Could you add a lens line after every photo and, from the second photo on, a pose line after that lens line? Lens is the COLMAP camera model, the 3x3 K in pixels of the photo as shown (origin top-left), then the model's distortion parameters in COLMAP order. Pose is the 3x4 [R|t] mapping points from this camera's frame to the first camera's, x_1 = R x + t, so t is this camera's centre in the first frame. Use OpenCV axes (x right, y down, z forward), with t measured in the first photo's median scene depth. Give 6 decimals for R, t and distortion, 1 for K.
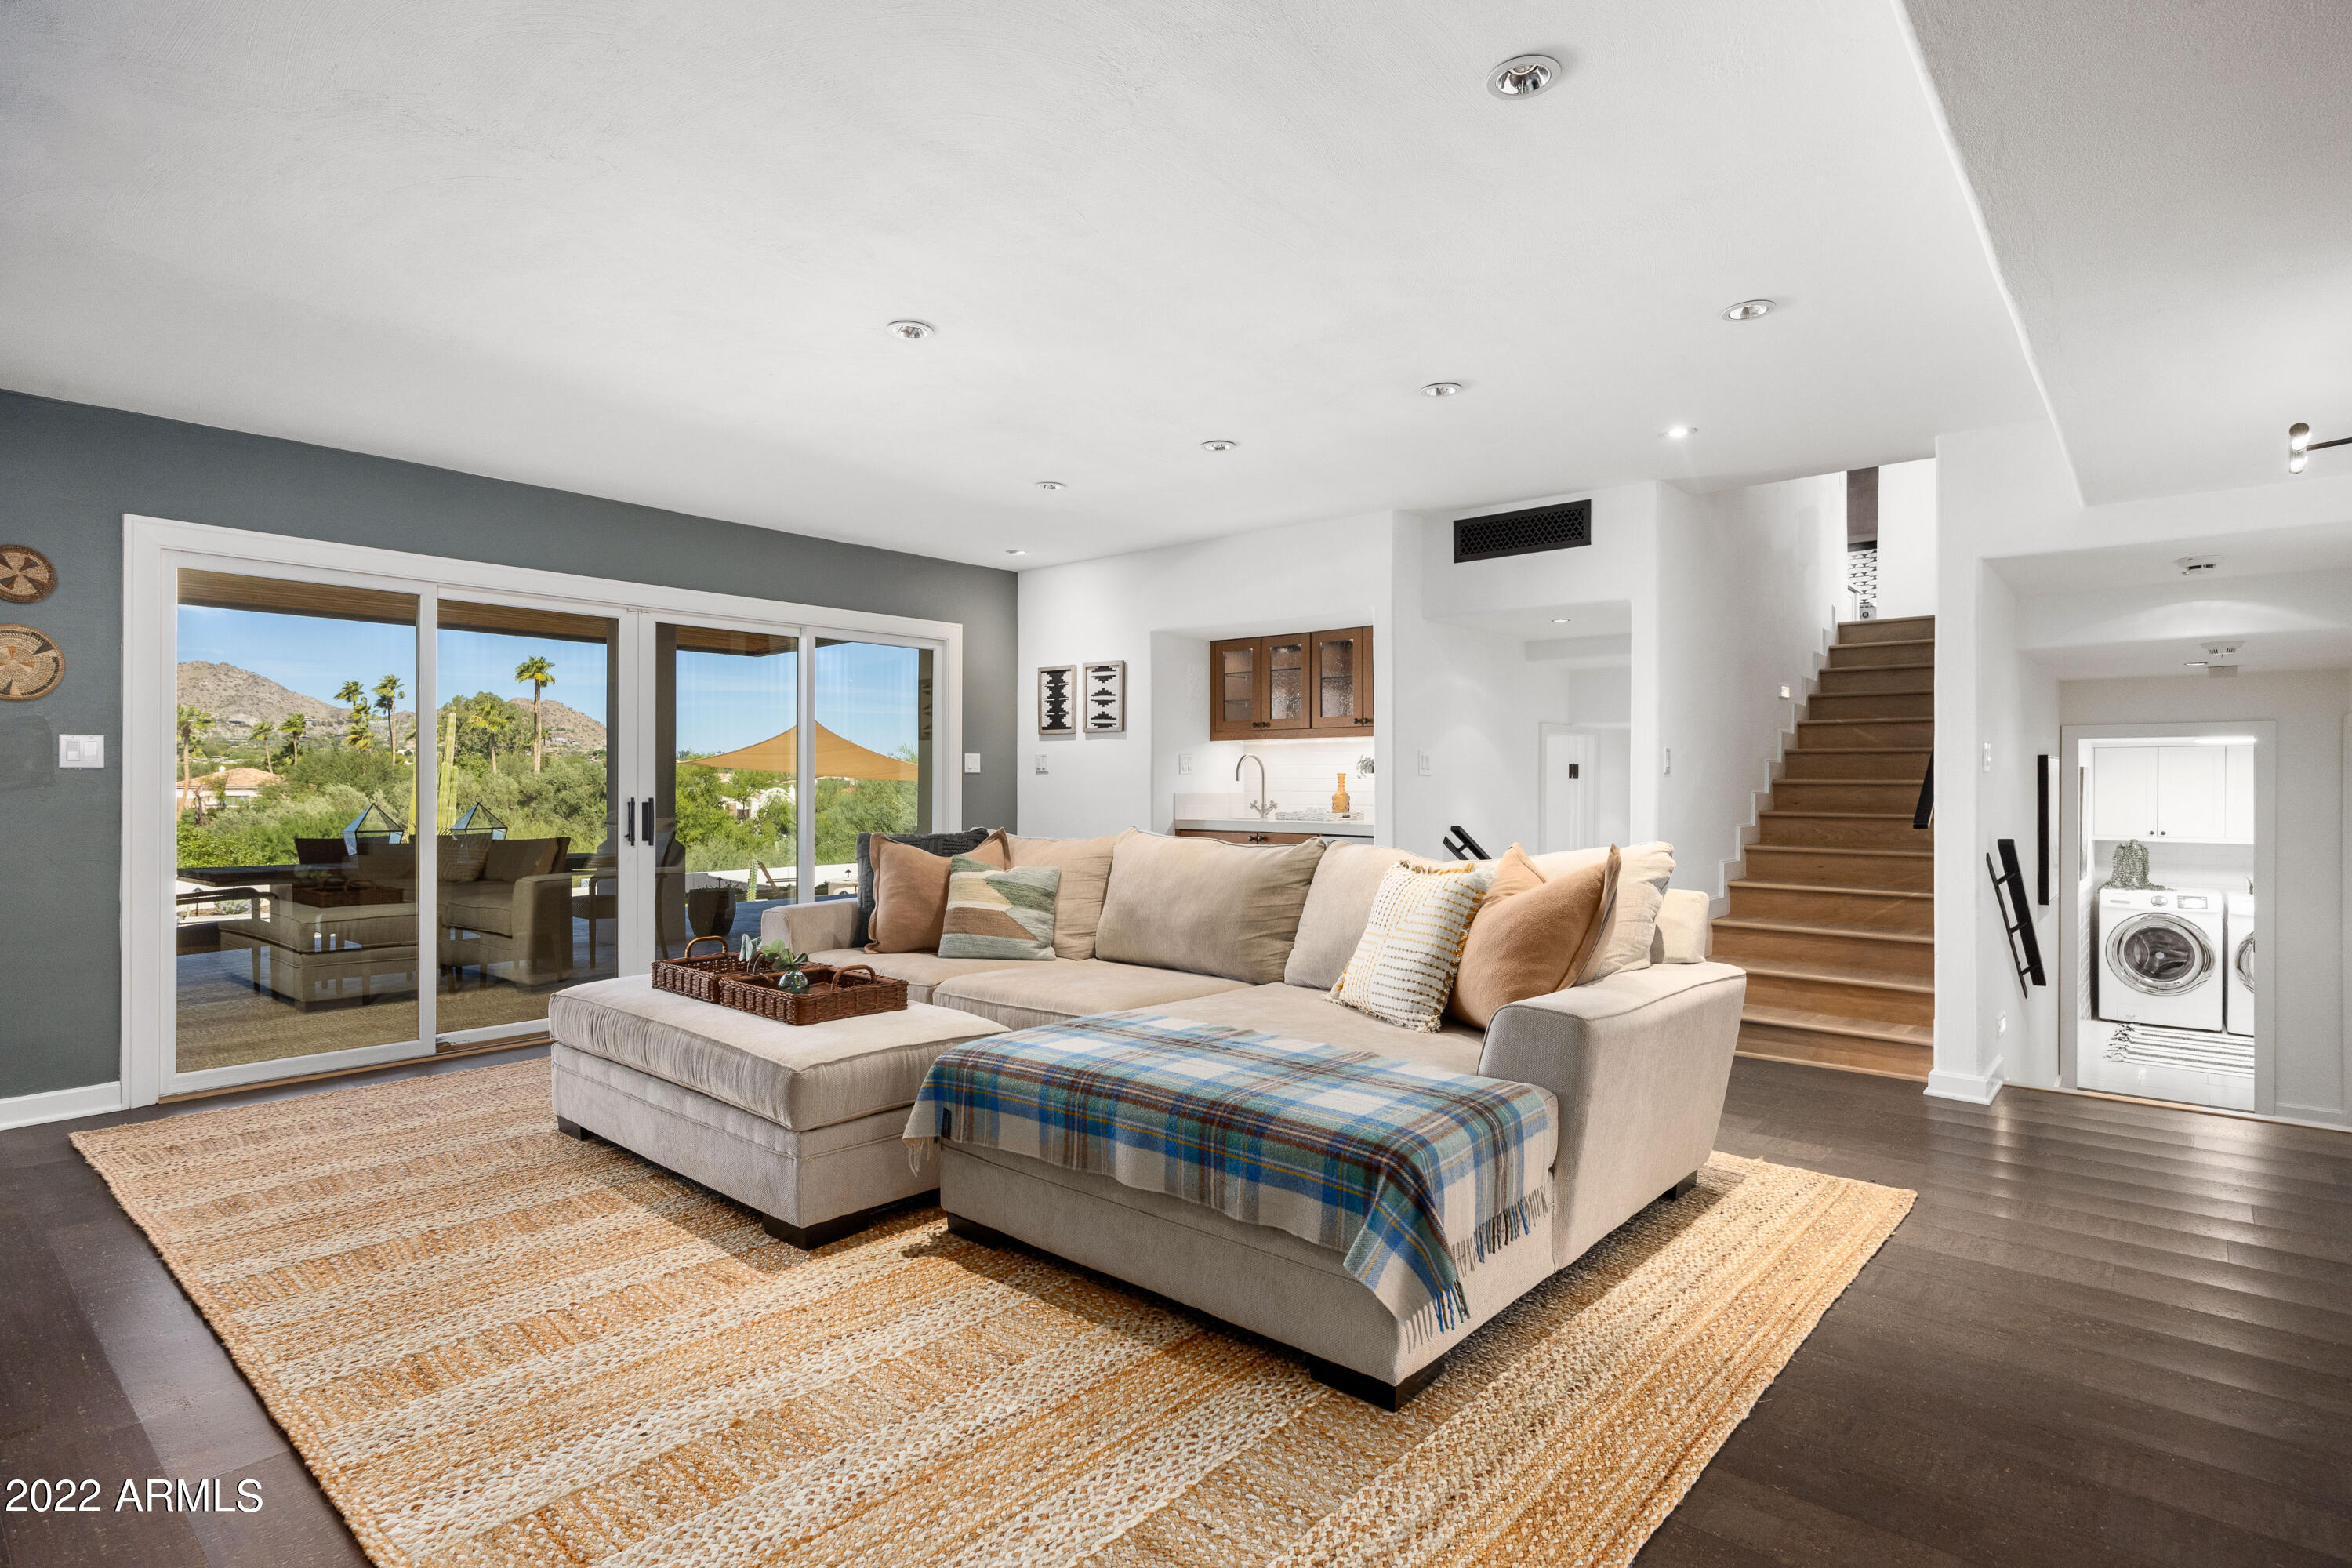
lens RADIAL K [[1170.3, 0, 1175.4], [0, 1170.3, 786.0], [0, 0, 1]] dist [-0.000393, -0.000375]
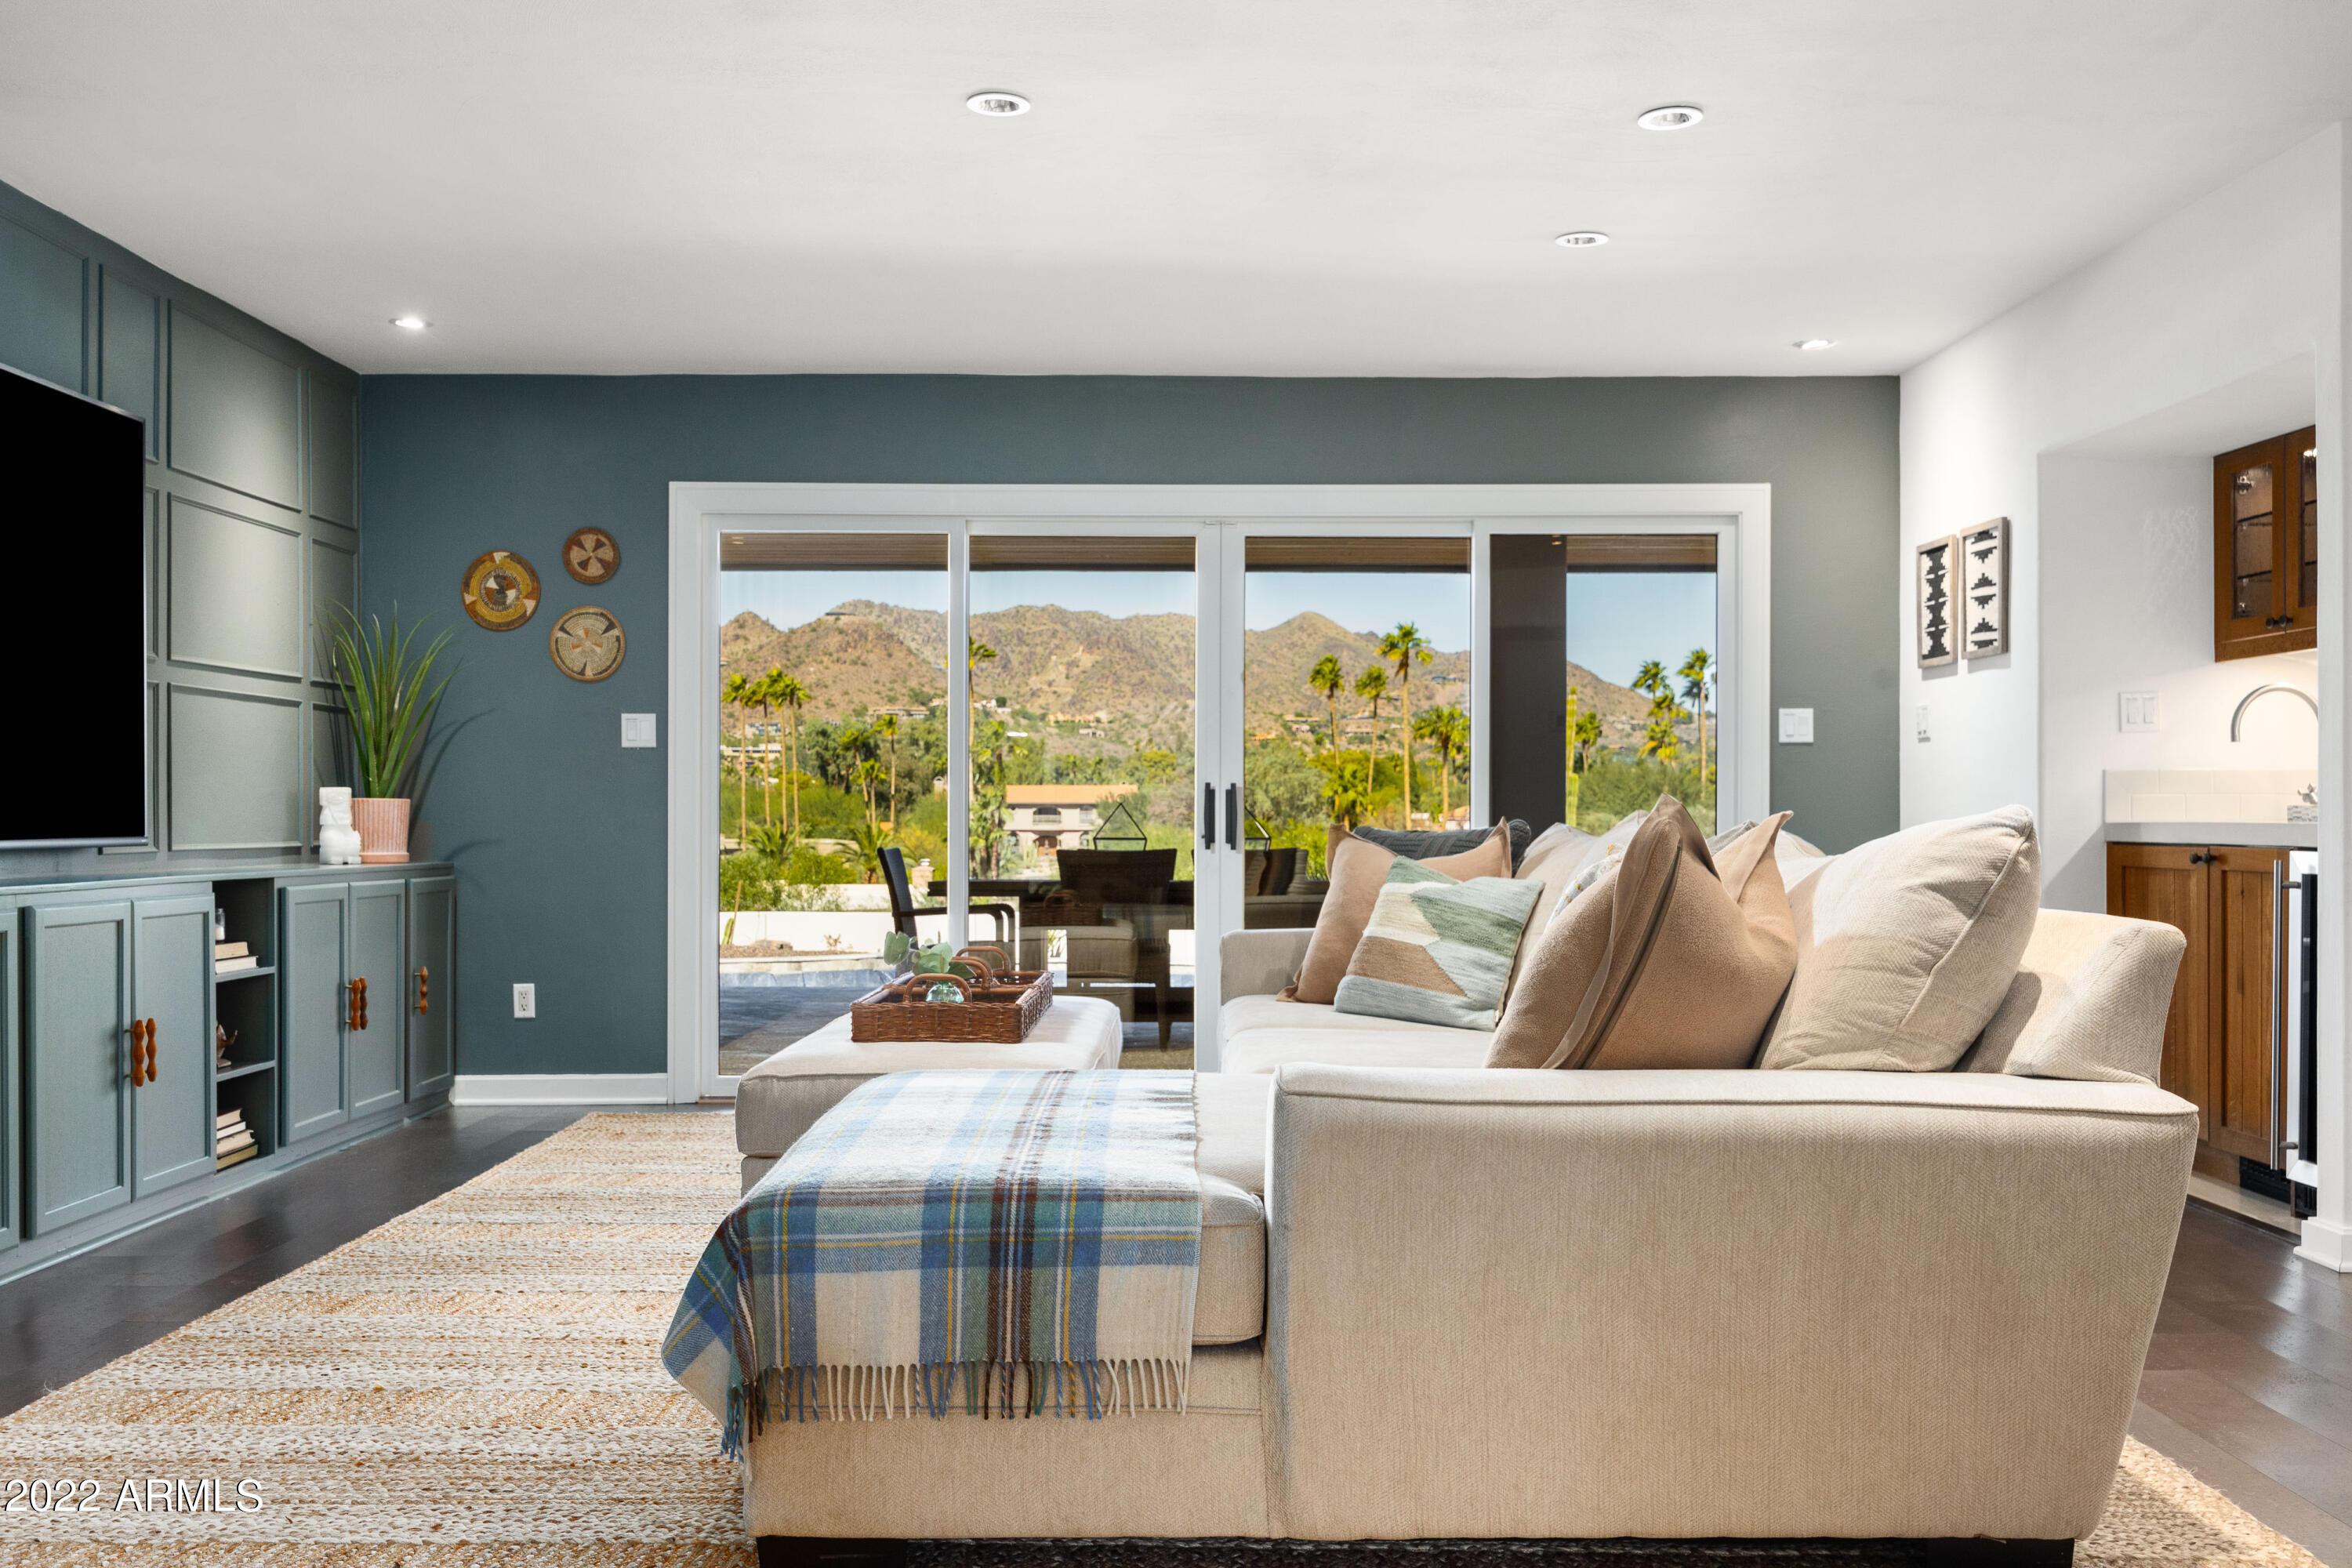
lens RADIAL K [[2076.5, 0, 1173.8], [0, 2076.5, 792.0], [0, 0, 1]] dist [0.000159, 0.010851]
pose [[0.657714, -0.009421, -0.753209, 0.590584], [-0.000312, 0.999918, -0.012779, 0.038935], [0.753268, 0.008640, 0.657657, 0.171184]]
